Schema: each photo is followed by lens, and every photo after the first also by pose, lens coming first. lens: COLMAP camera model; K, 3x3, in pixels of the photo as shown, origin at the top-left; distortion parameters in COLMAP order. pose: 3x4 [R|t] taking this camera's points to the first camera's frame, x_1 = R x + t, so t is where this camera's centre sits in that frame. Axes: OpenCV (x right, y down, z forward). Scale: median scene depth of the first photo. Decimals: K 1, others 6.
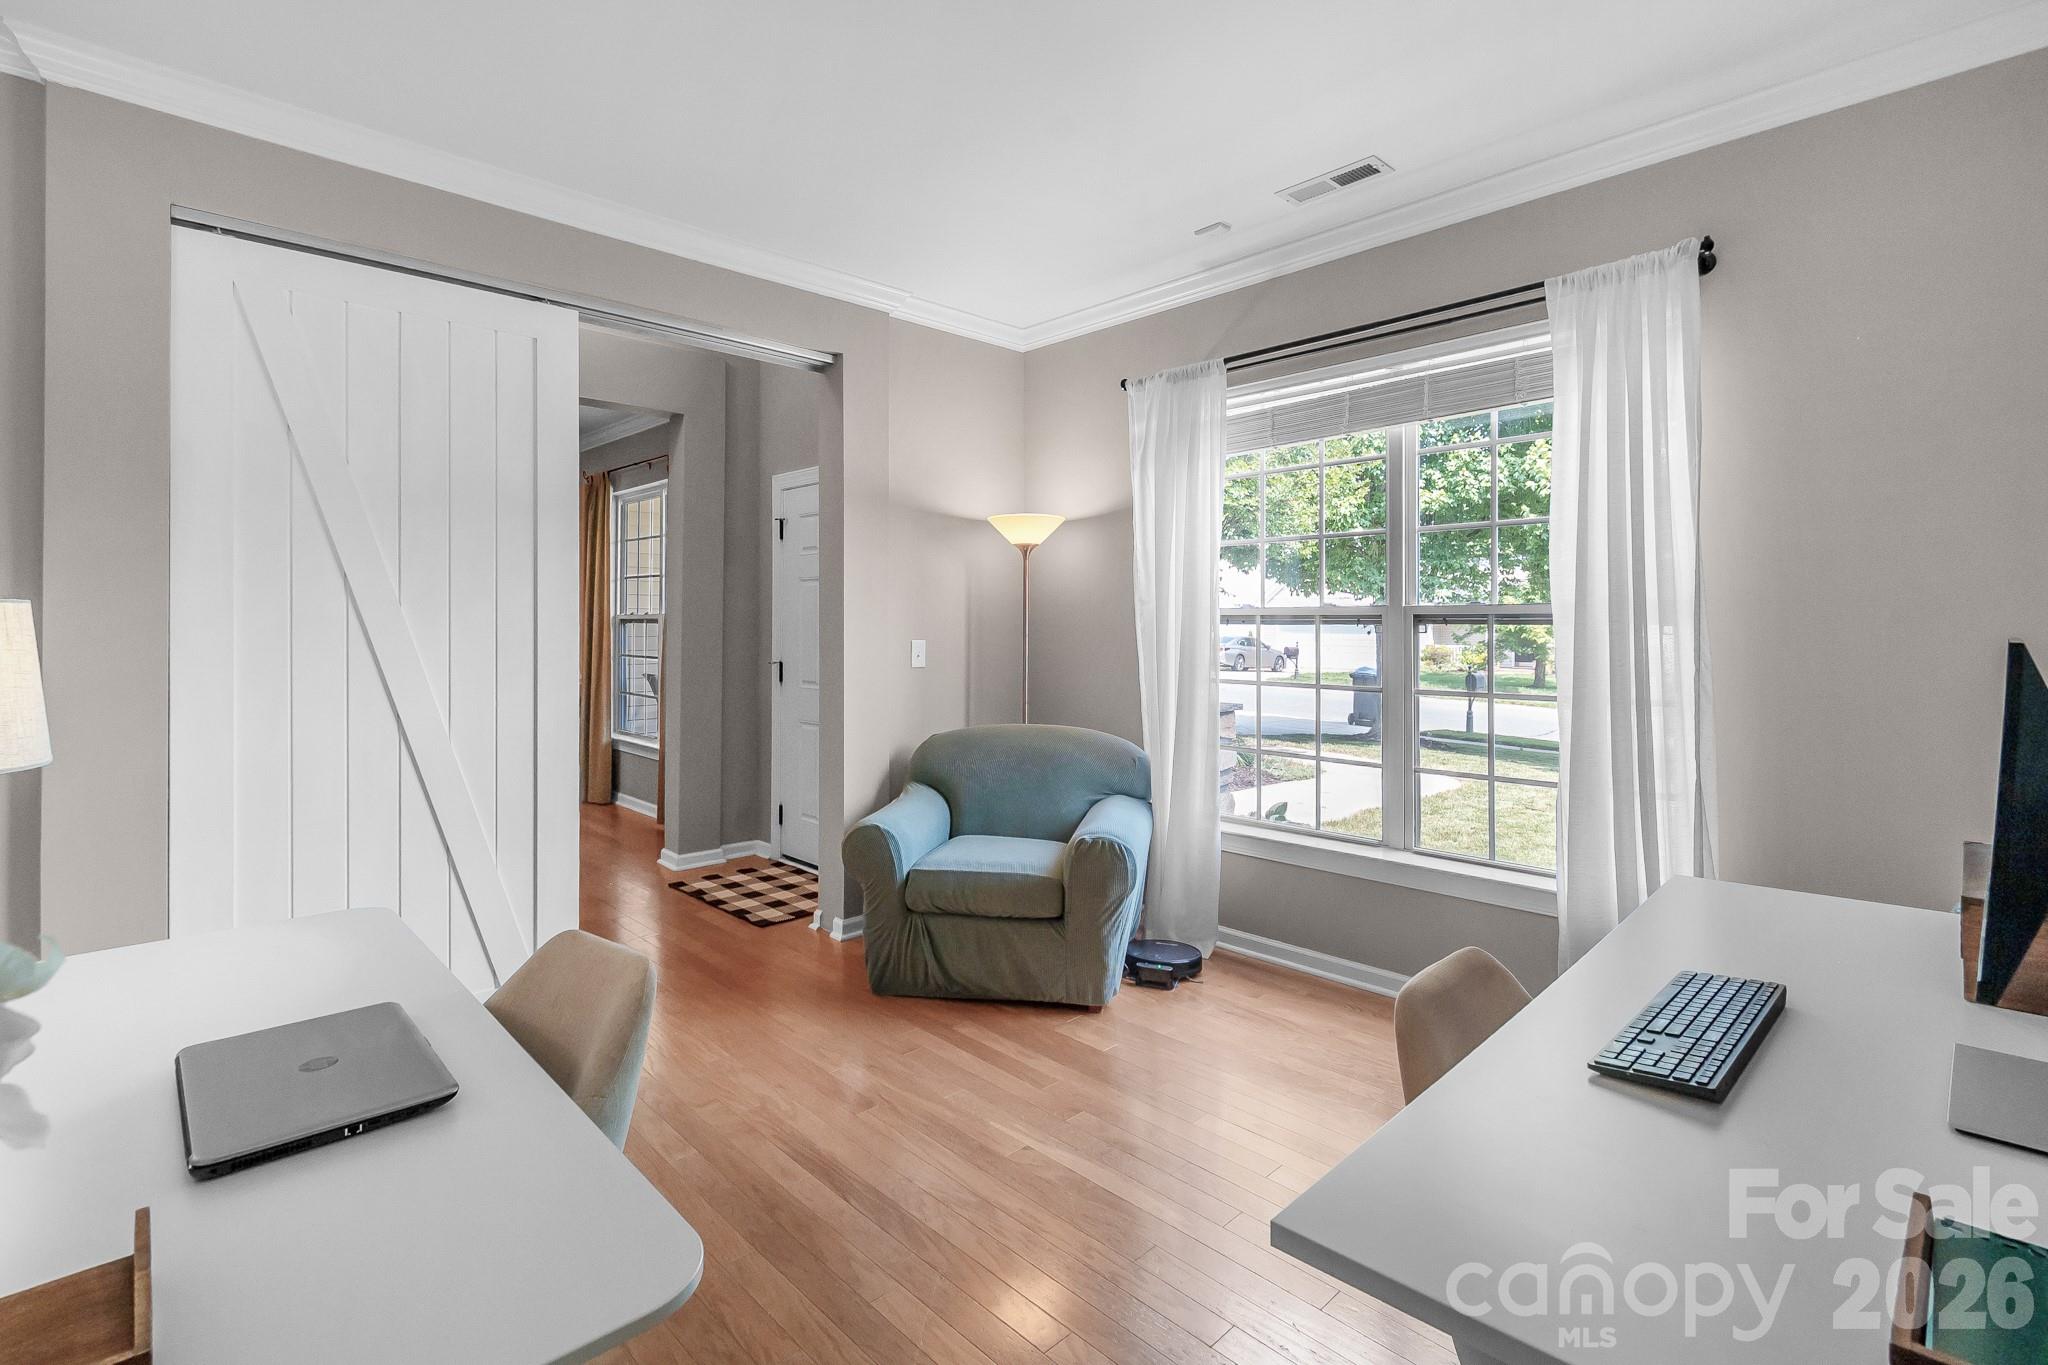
lens RADIAL K [[940.6, 0, 1054.1], [0, 940.6, 634.4], [0, 0, 1]] dist [0.004686, 0.000354]
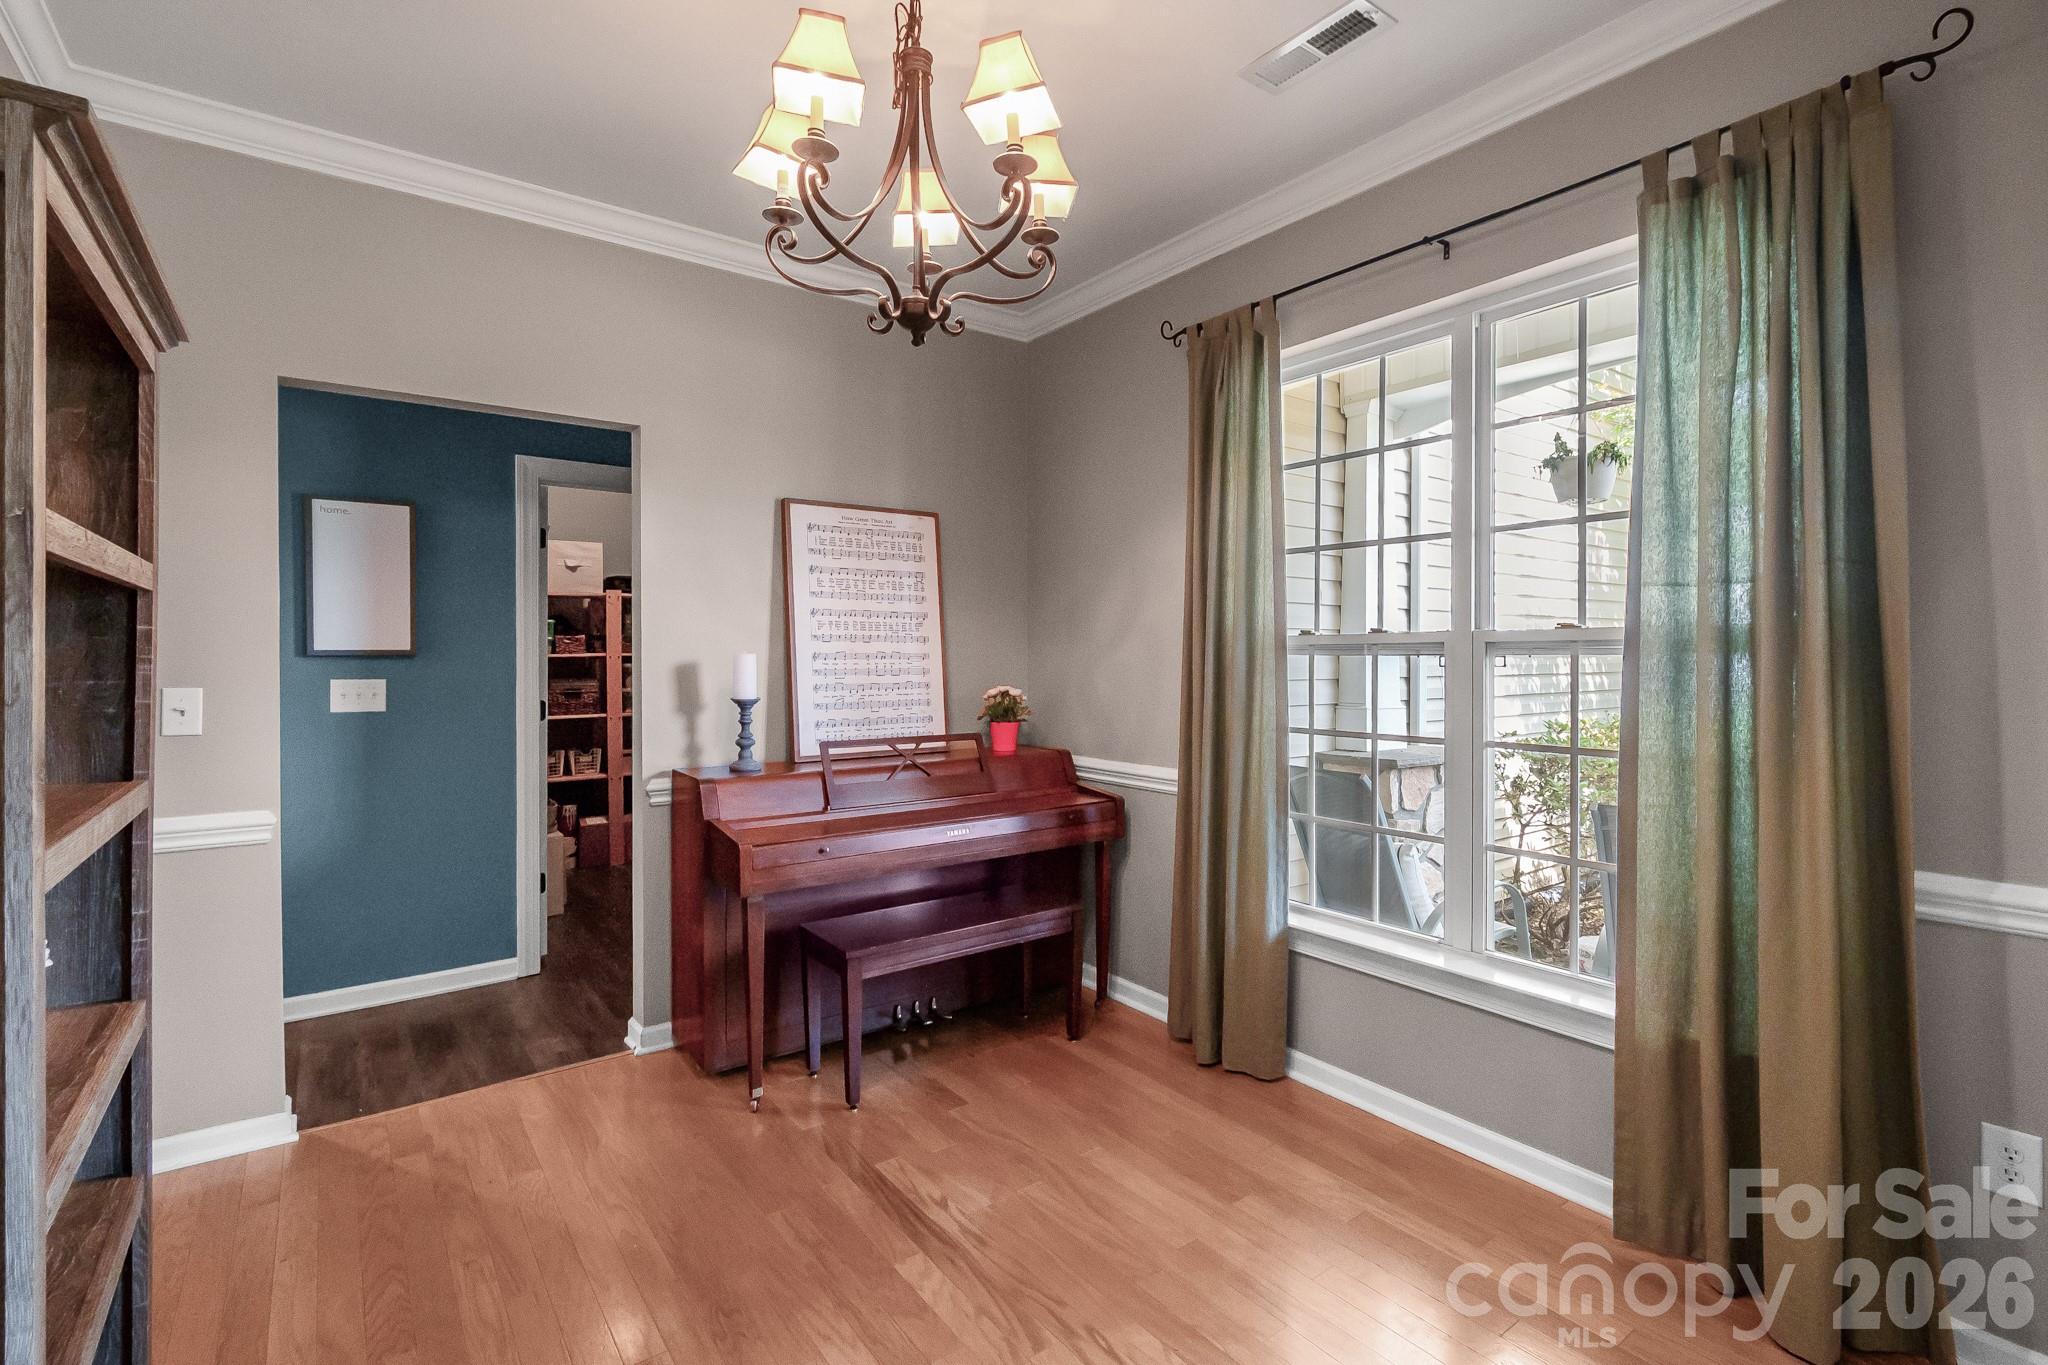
lens RADIAL K [[940.7, 0, 1021.5], [0, 940.7, 646.2], [0, 0, 1]] dist [0.001066, -0.000499]
pose [[0.987613, -0.007955, -0.156709, -0.580271], [0.005628, 0.999867, -0.015282, -0.010151], [0.156810, 0.014211, 0.987527, 0.625957]]
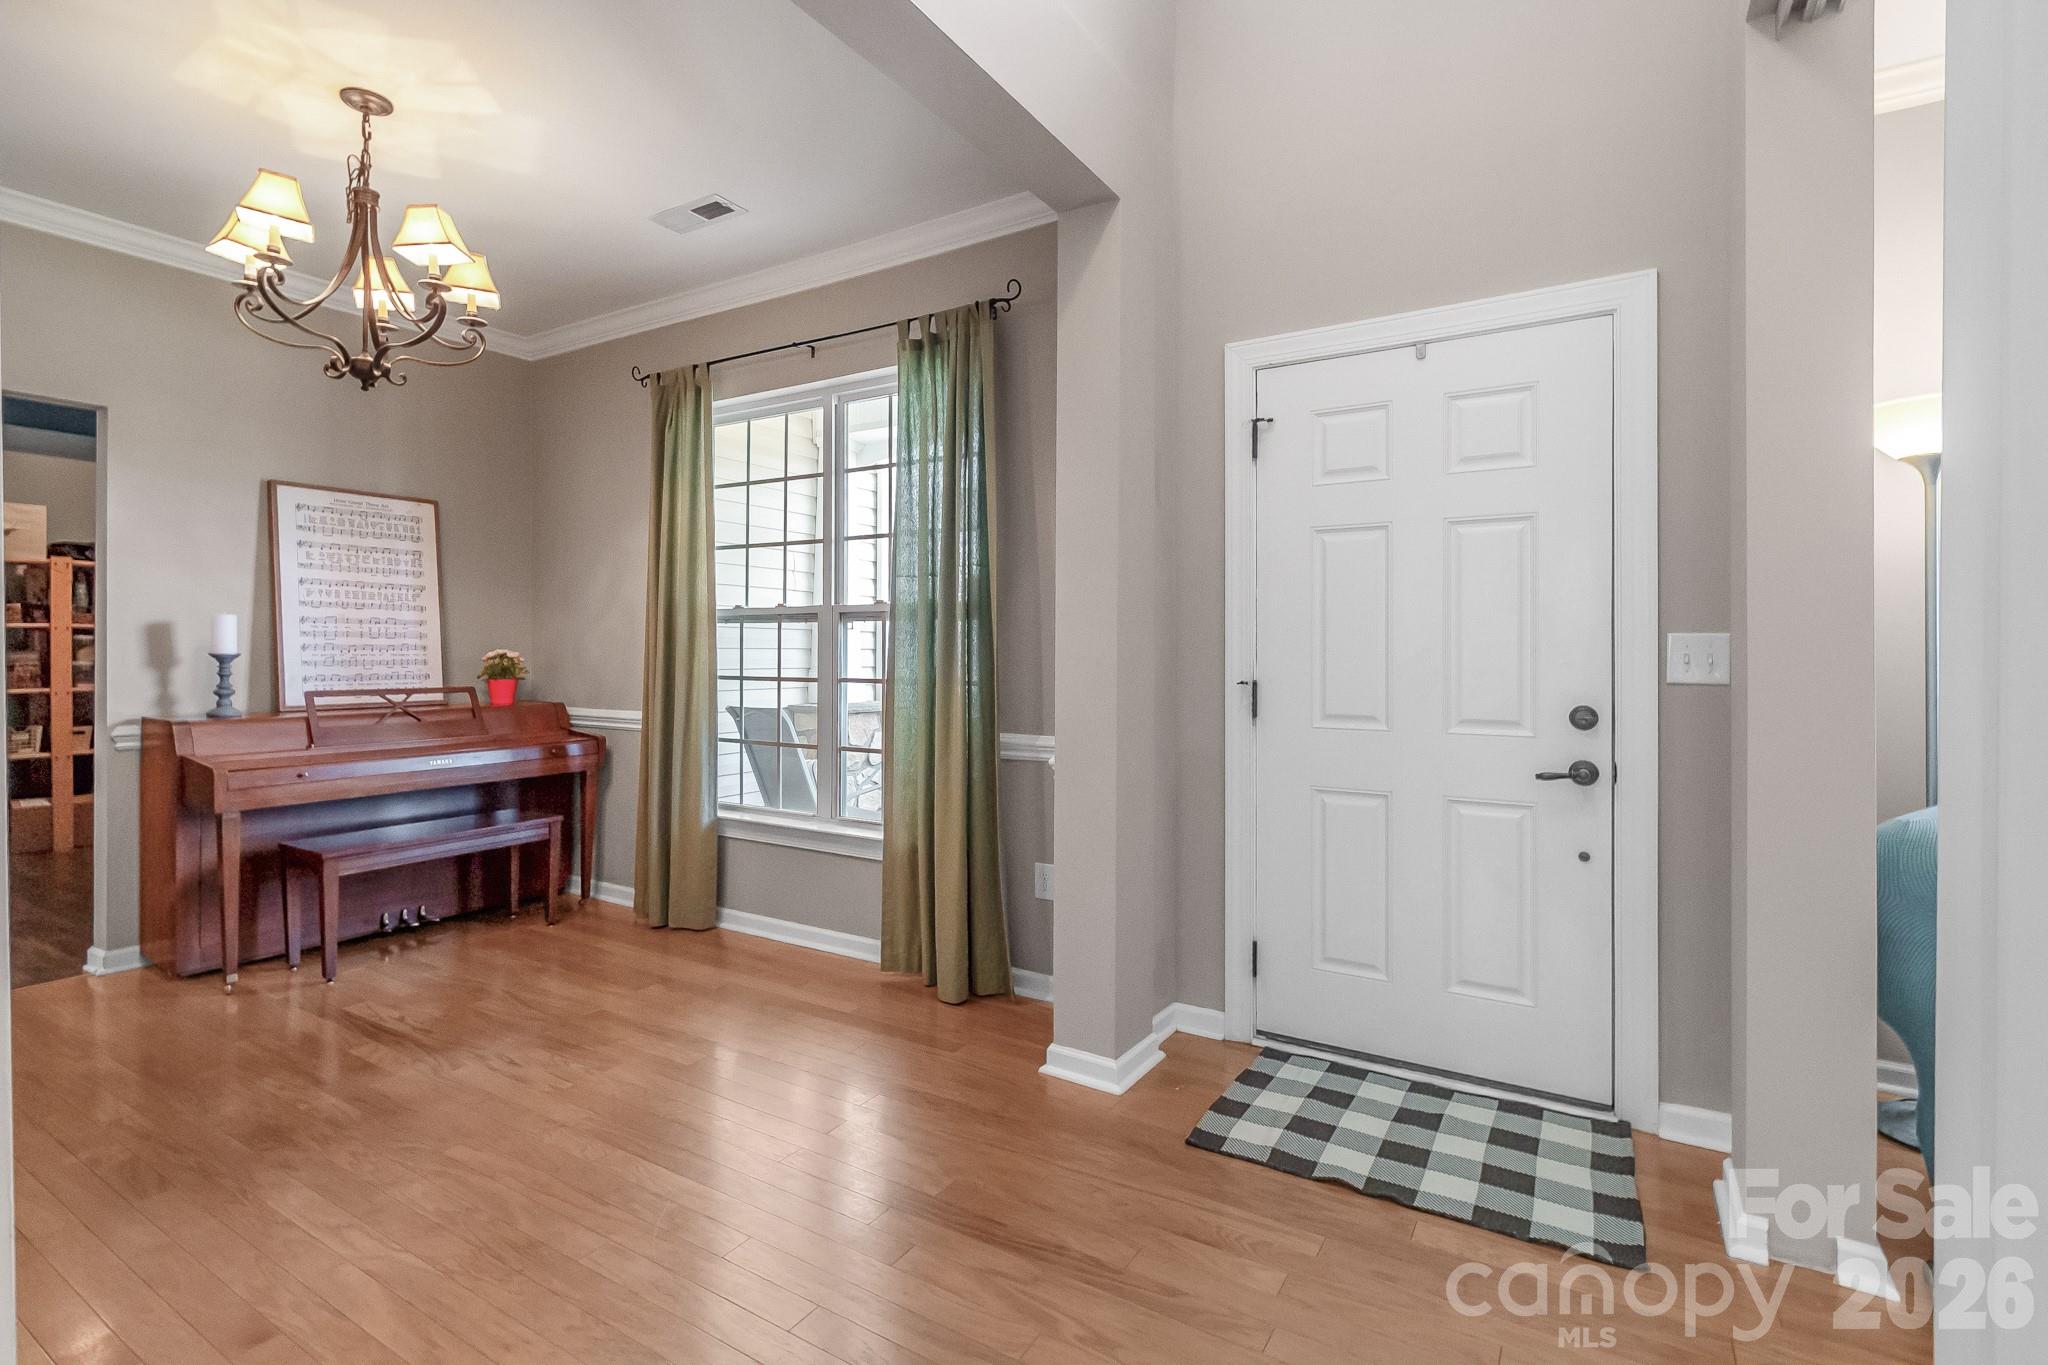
lens RADIAL K [[929.6, 0, 1033.9], [0, 929.6, 639.8], [0, 0, 1]] dist [-0.000383, -0.001498]
pose [[0.967942, -0.001334, 0.251170, -0.472497], [0.005155, 0.999881, -0.014555, 0.010804], [-0.251120, 0.015383, 0.967834, 0.432646]]
